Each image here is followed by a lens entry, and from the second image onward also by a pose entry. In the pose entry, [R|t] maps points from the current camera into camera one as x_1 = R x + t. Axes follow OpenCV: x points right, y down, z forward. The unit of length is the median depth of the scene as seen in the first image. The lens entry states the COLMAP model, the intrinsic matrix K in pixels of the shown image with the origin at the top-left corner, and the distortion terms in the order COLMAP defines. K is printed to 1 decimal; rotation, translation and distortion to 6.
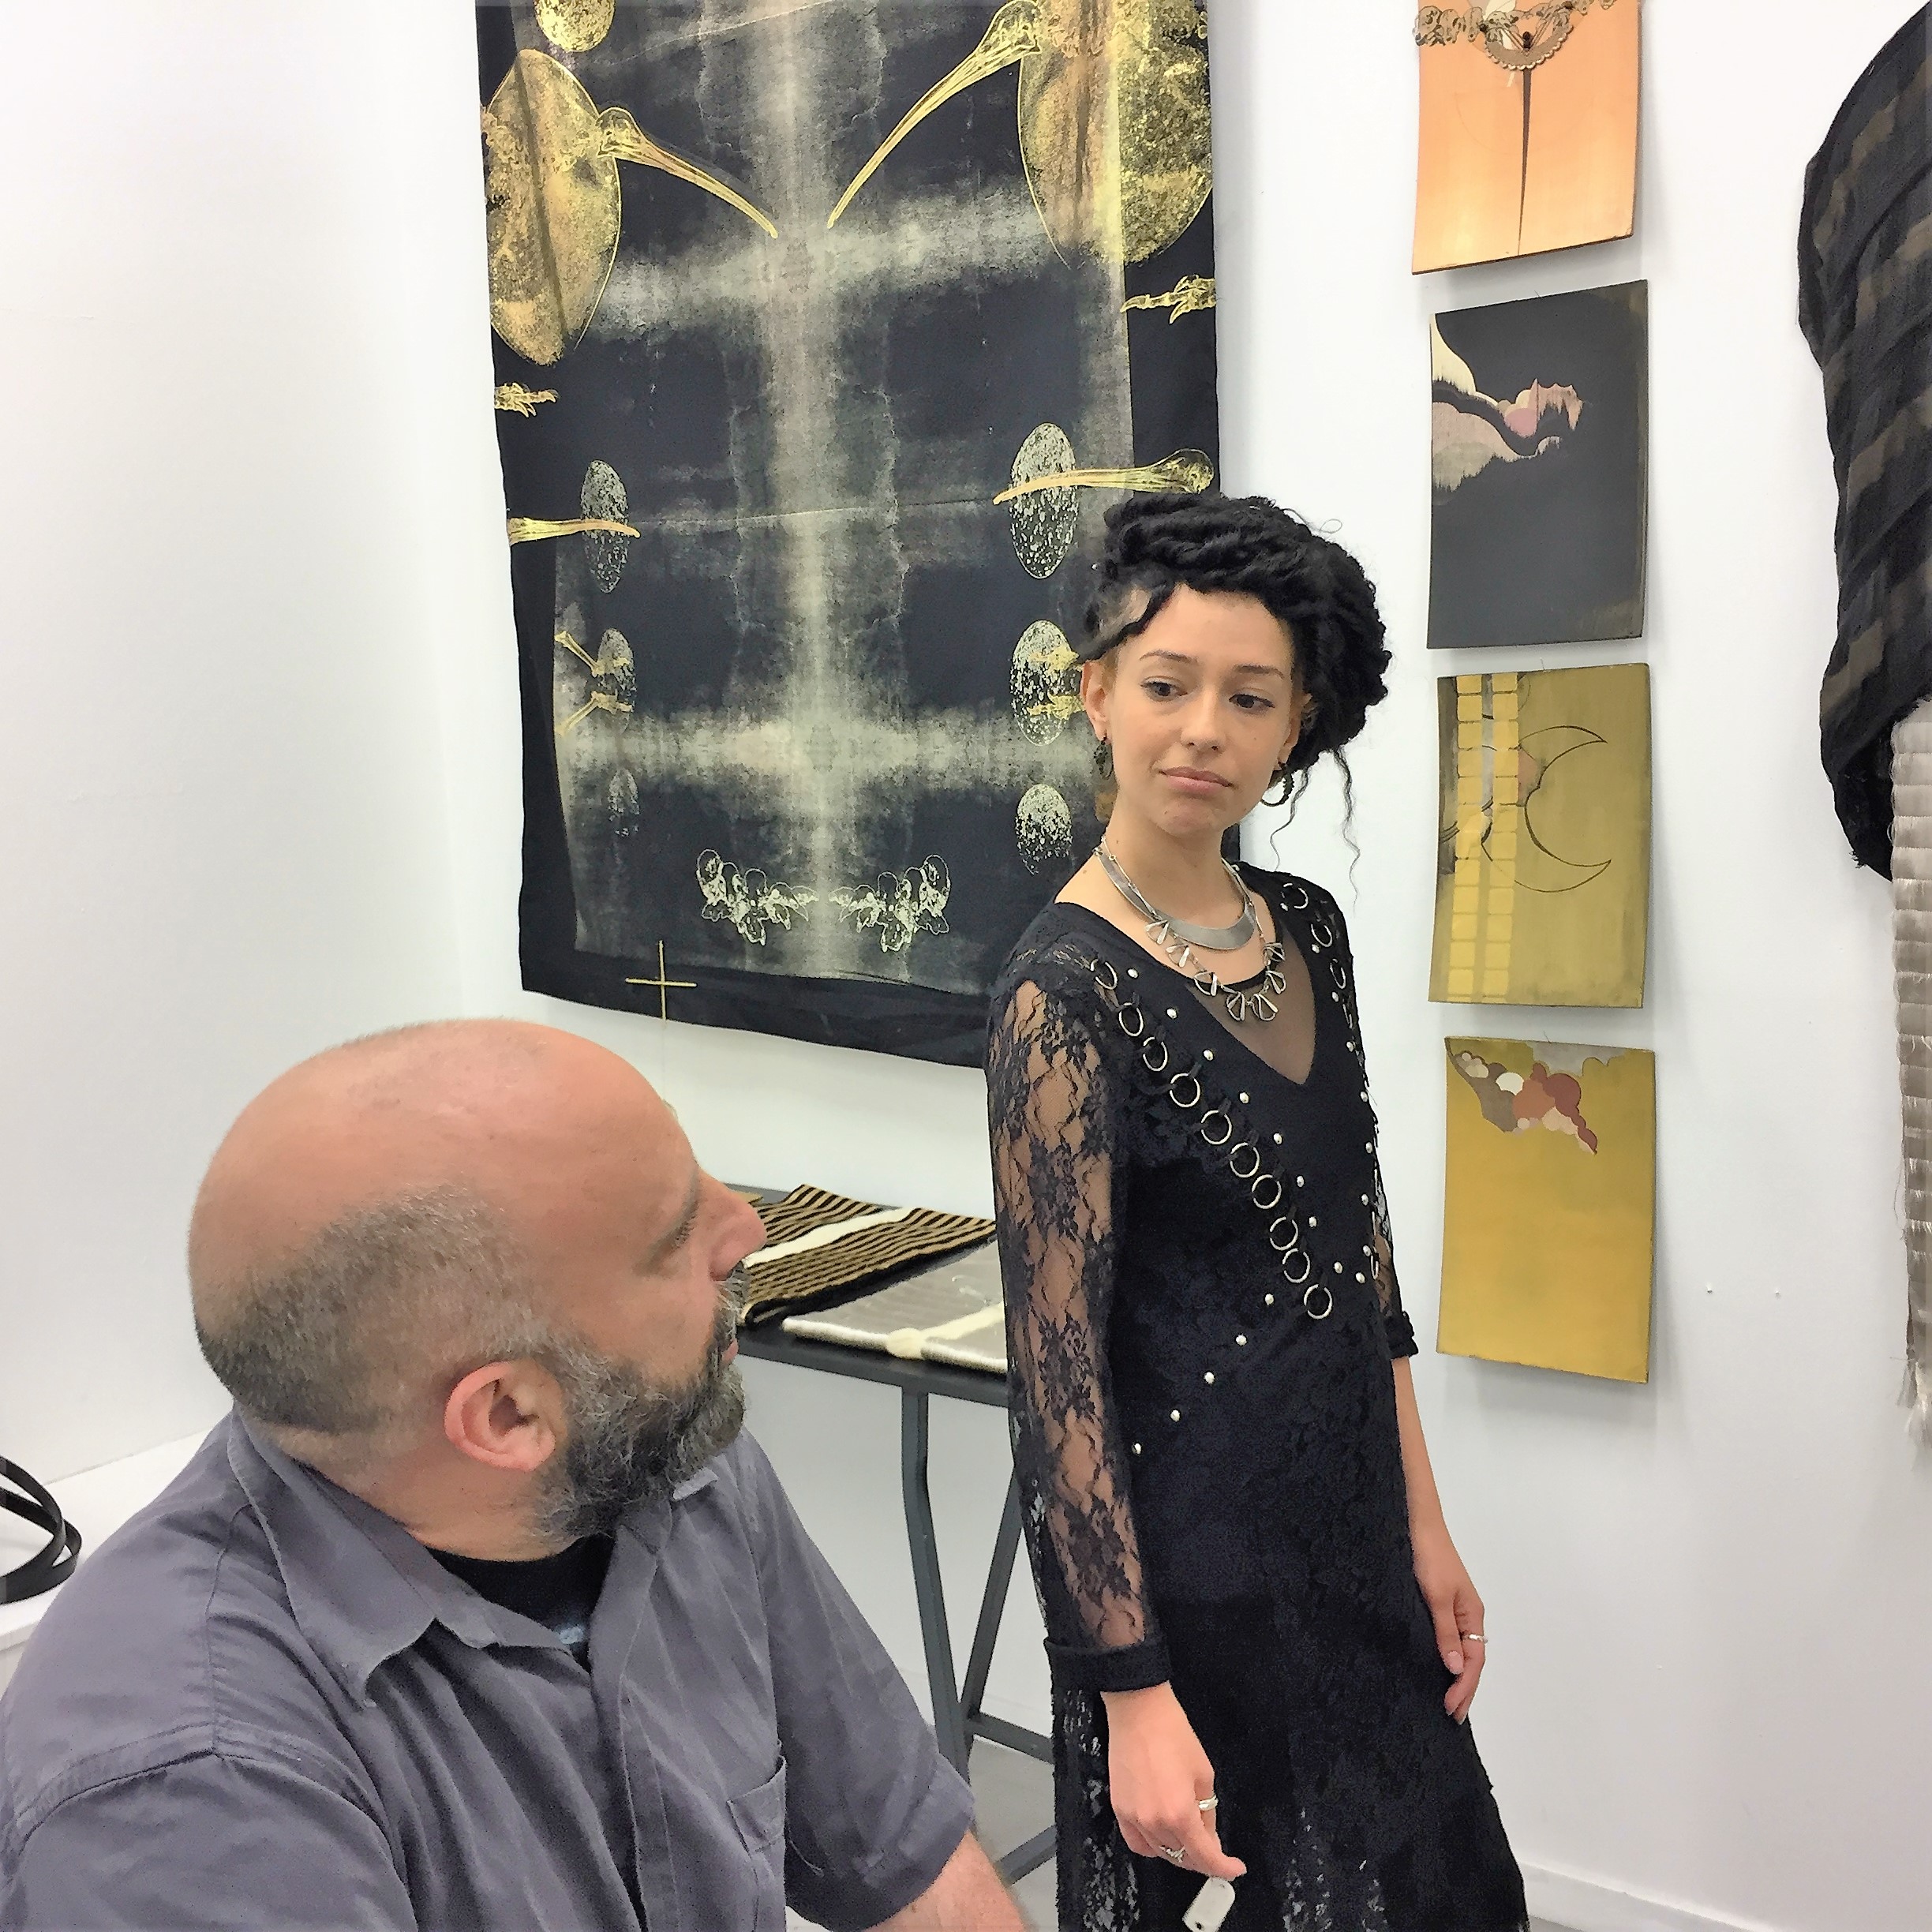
lens RADIAL K [[2142.3, 0, 966.0], [0, 2142.3, 966.0], [0, 0, 1]] dist [0.034493, -0.025733]
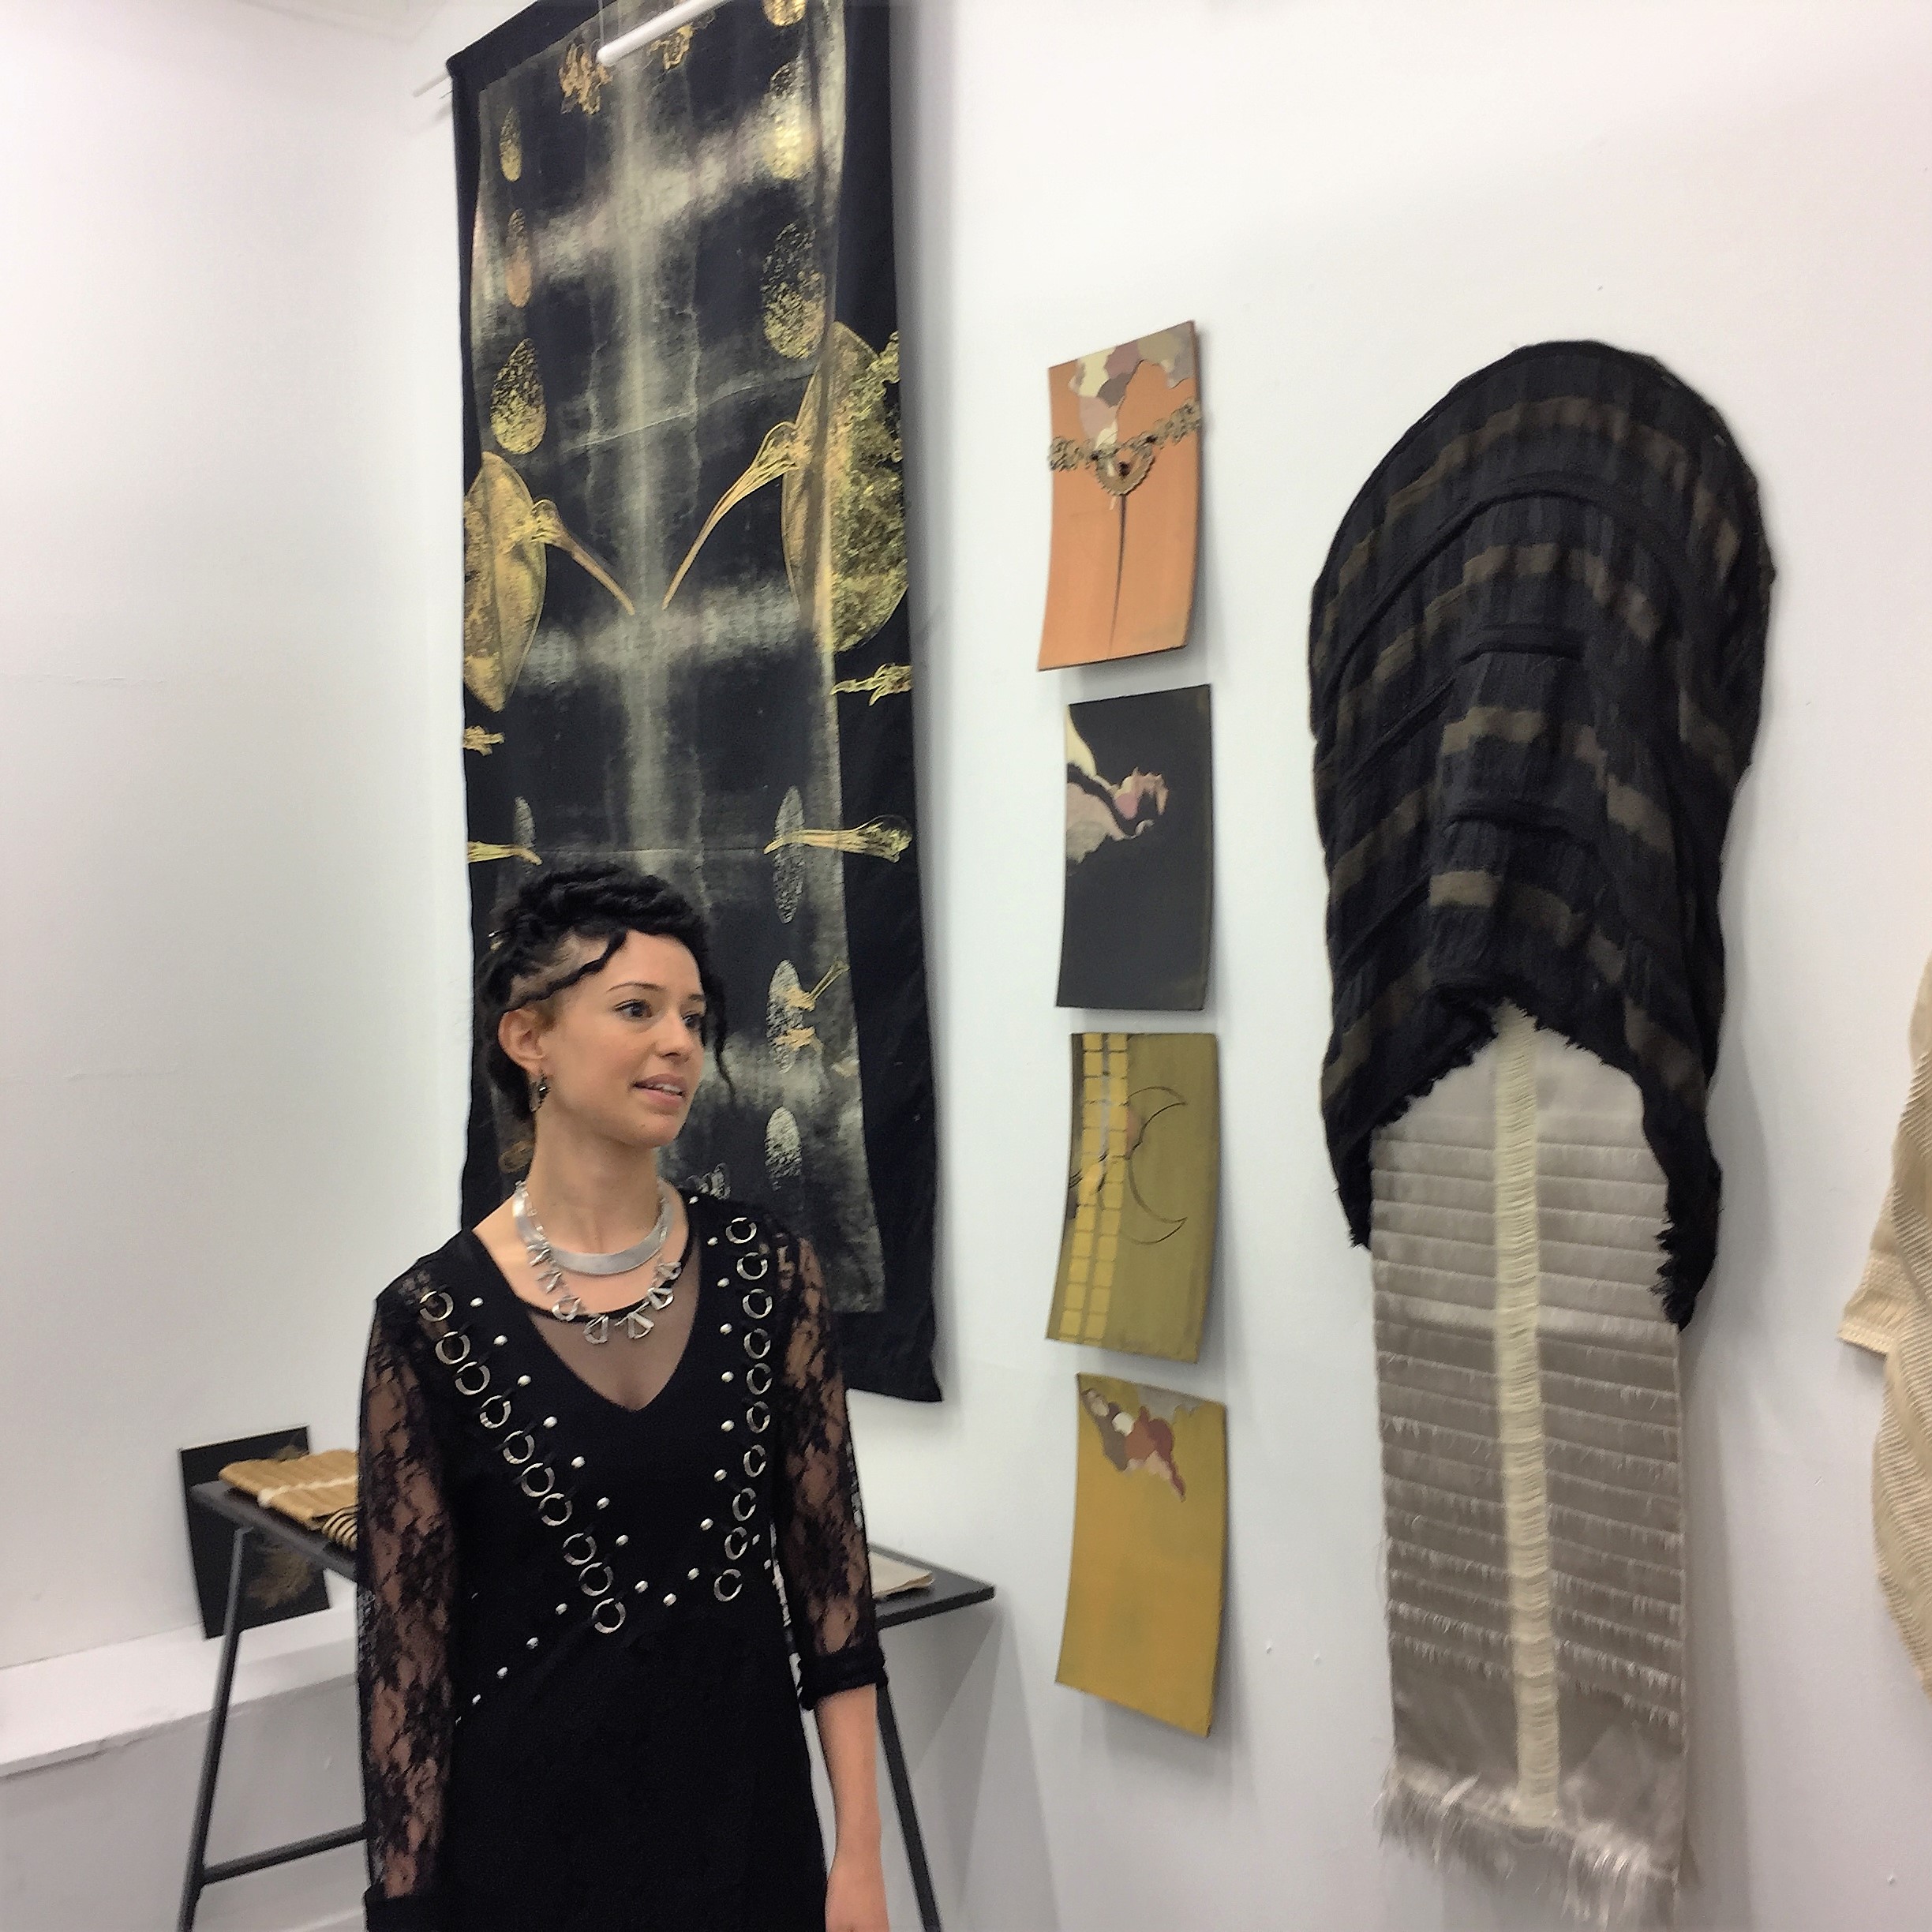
lens RADIAL K [[2250.1, 0, 966.0], [0, 2250.1, 966.0], [0, 0, 1]] dist [0.023901, 0.046039]
pose [[0.963282, 0.035647, -0.266116, 0.449795], [-0.063437, 0.993302, -0.096573, -0.054180], [0.260891, 0.109909, 0.959091, -0.089348]]
